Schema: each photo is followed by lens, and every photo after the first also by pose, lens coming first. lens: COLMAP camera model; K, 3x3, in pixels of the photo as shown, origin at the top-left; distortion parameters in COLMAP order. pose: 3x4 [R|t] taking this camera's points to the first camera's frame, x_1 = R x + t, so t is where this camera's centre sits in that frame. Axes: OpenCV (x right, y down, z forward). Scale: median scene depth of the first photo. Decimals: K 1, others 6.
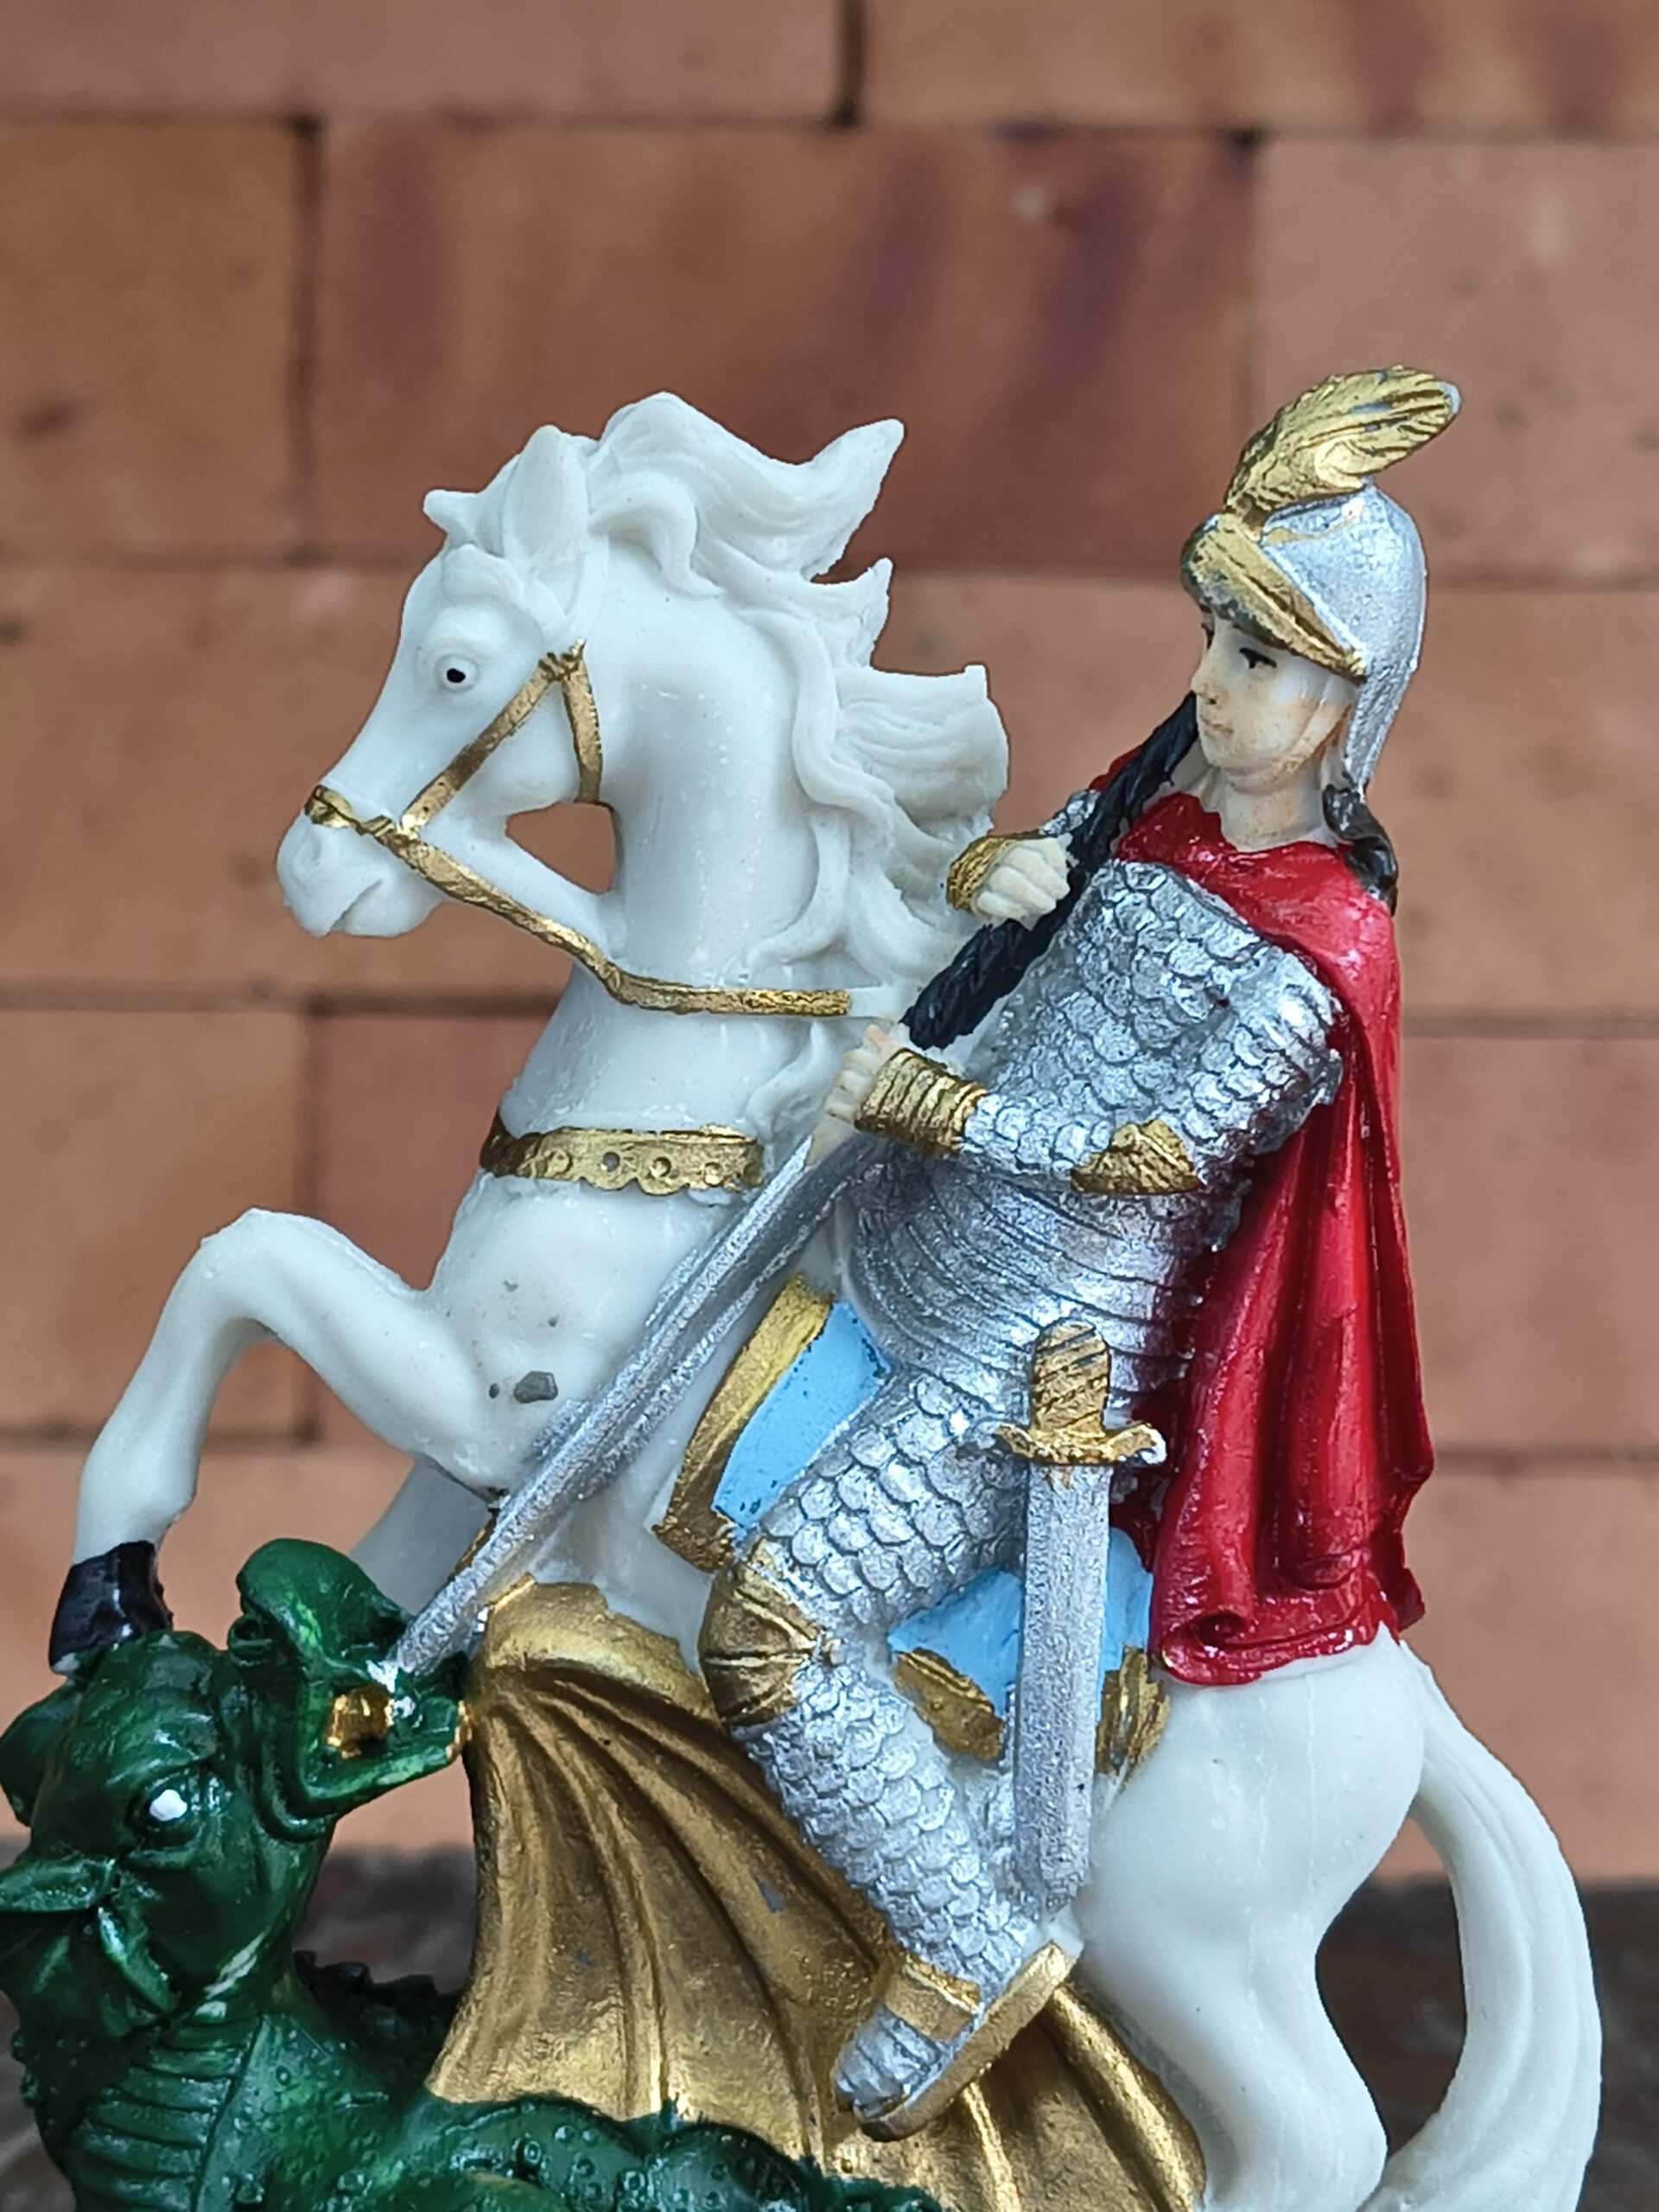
lens RADIAL K [[4509.6, 0, 824.3], [0, 4509.6, 1054.2], [0, 0, 1]] dist [0.260282, -2.680500]
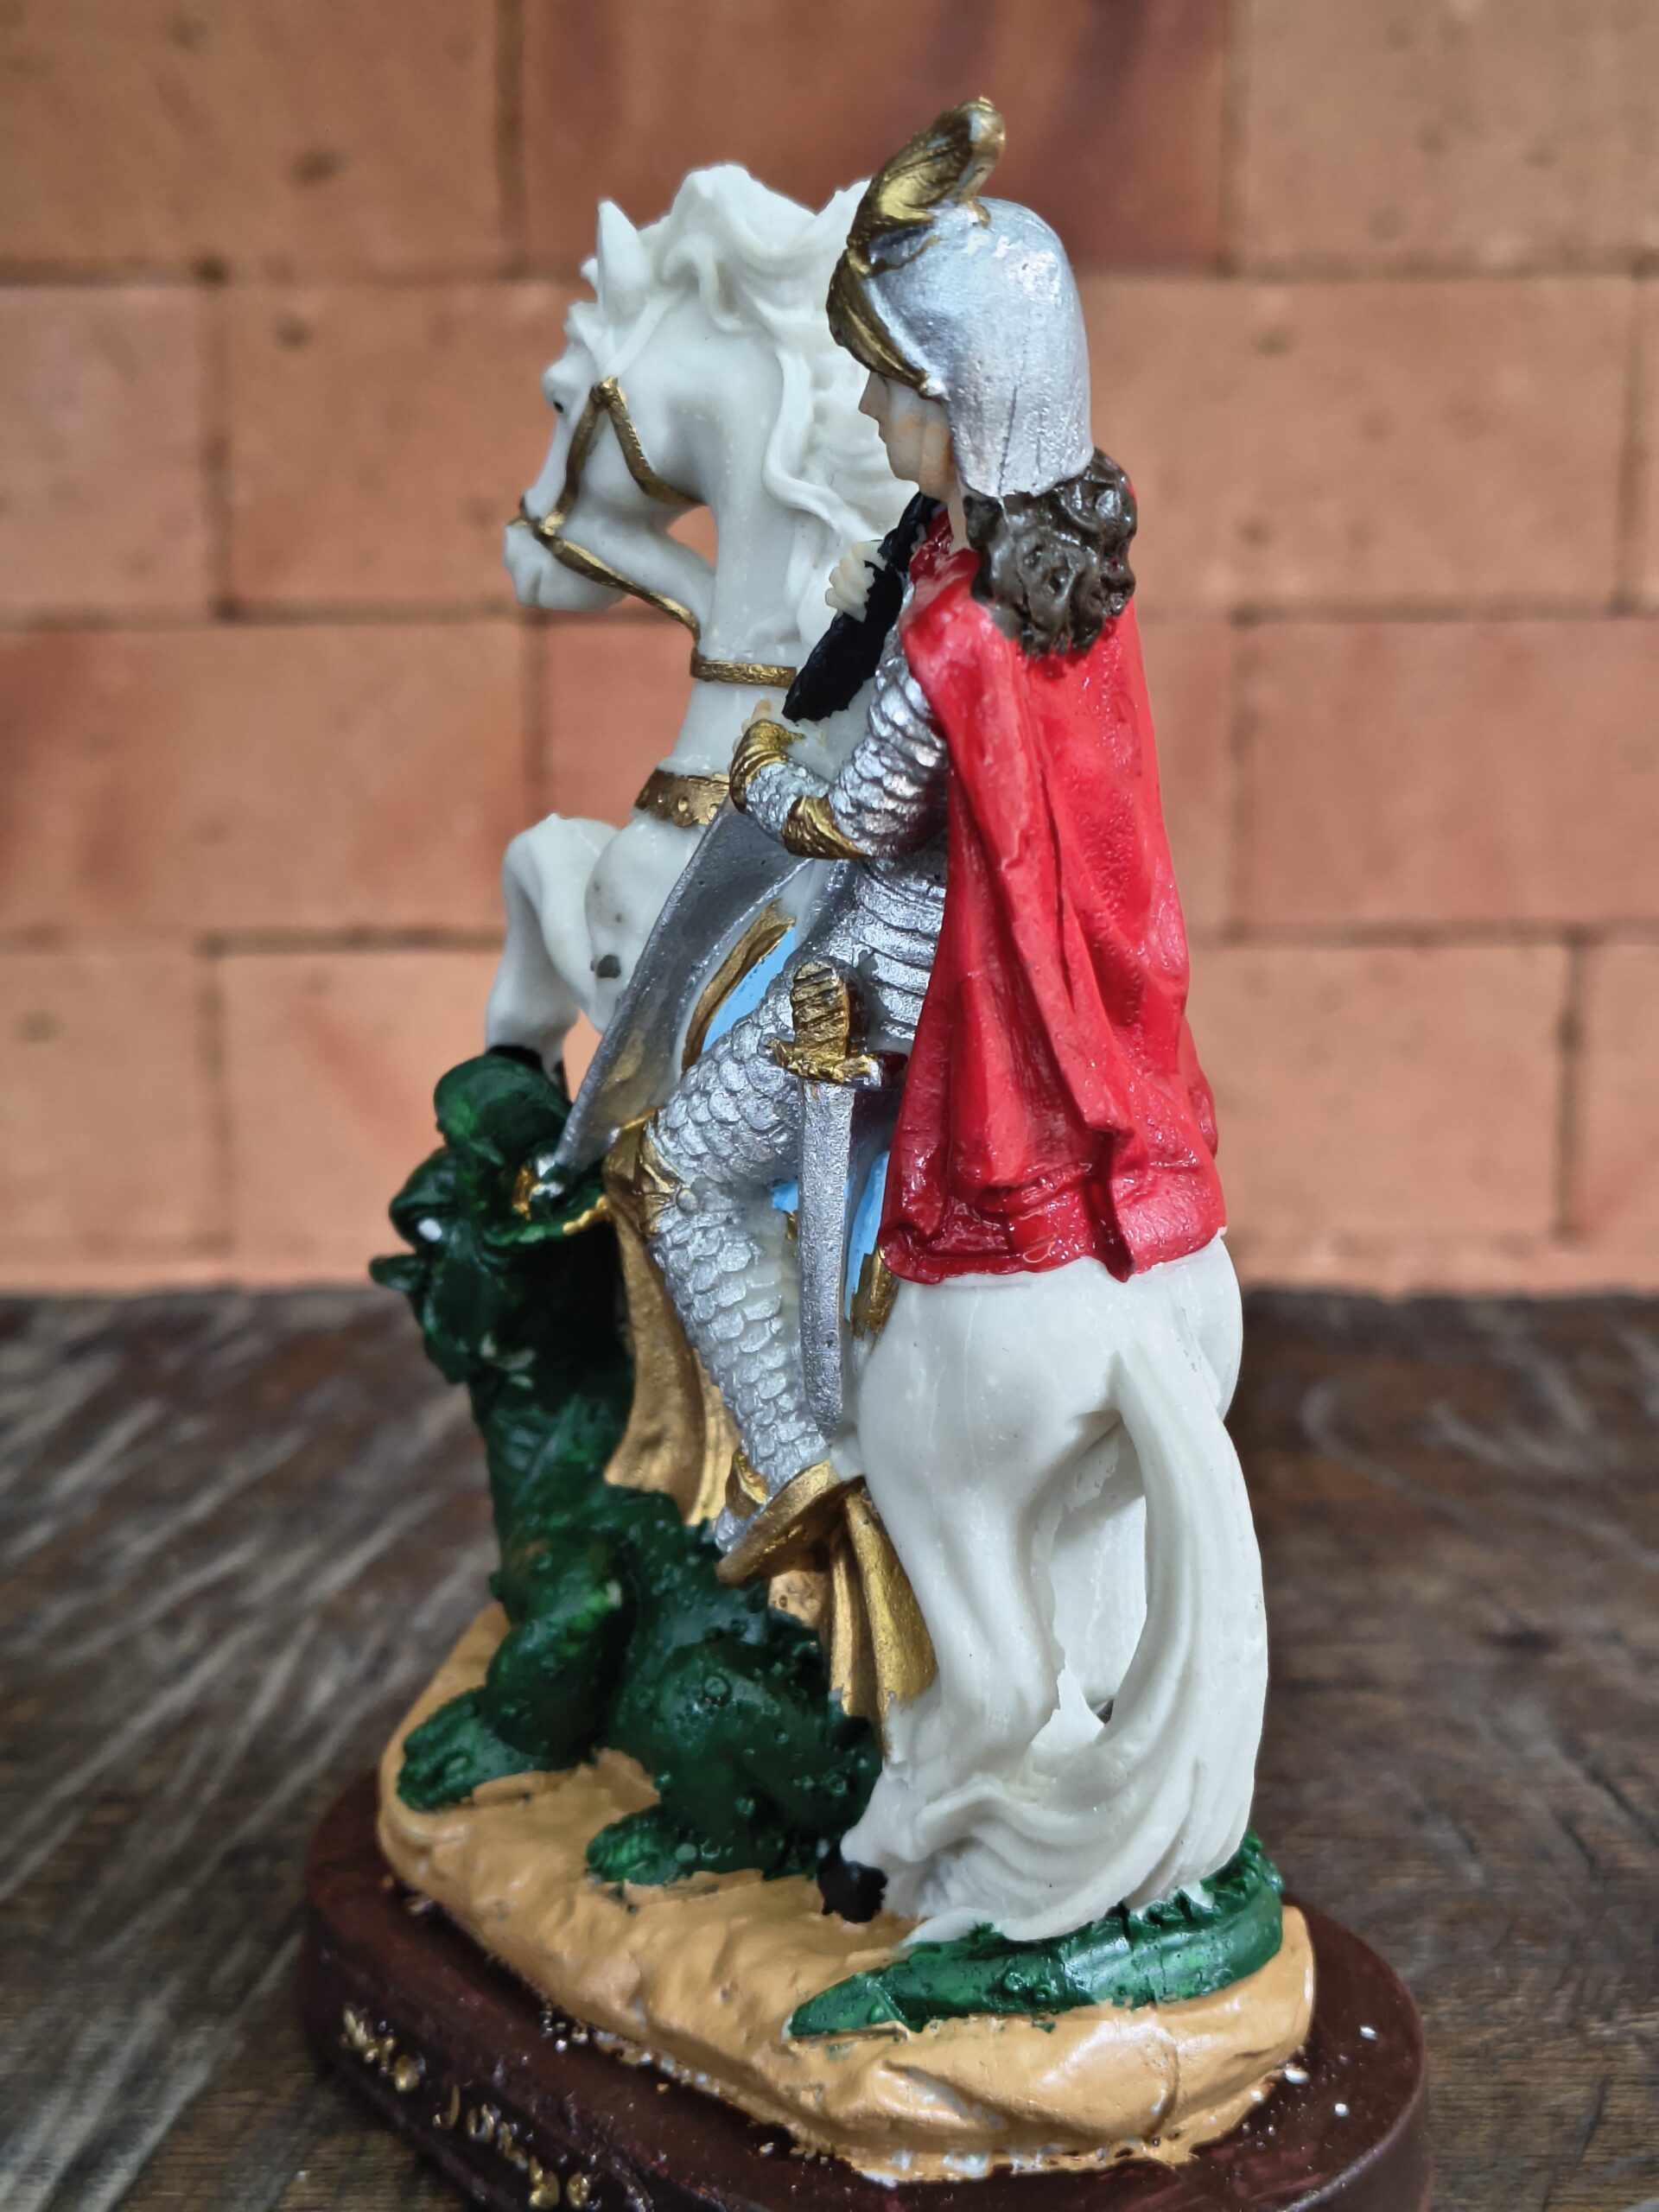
lens RADIAL K [[3141.7, 0, 823.6], [0, 3141.7, 1157.9], [0, 0, 1]] dist [0.208450, -1.211098]
pose [[0.657488, 0.155796, -0.737182, 0.663960], [-0.035263, 0.983680, 0.176439, -0.035031], [0.752639, -0.090011, 0.652252, 0.452866]]
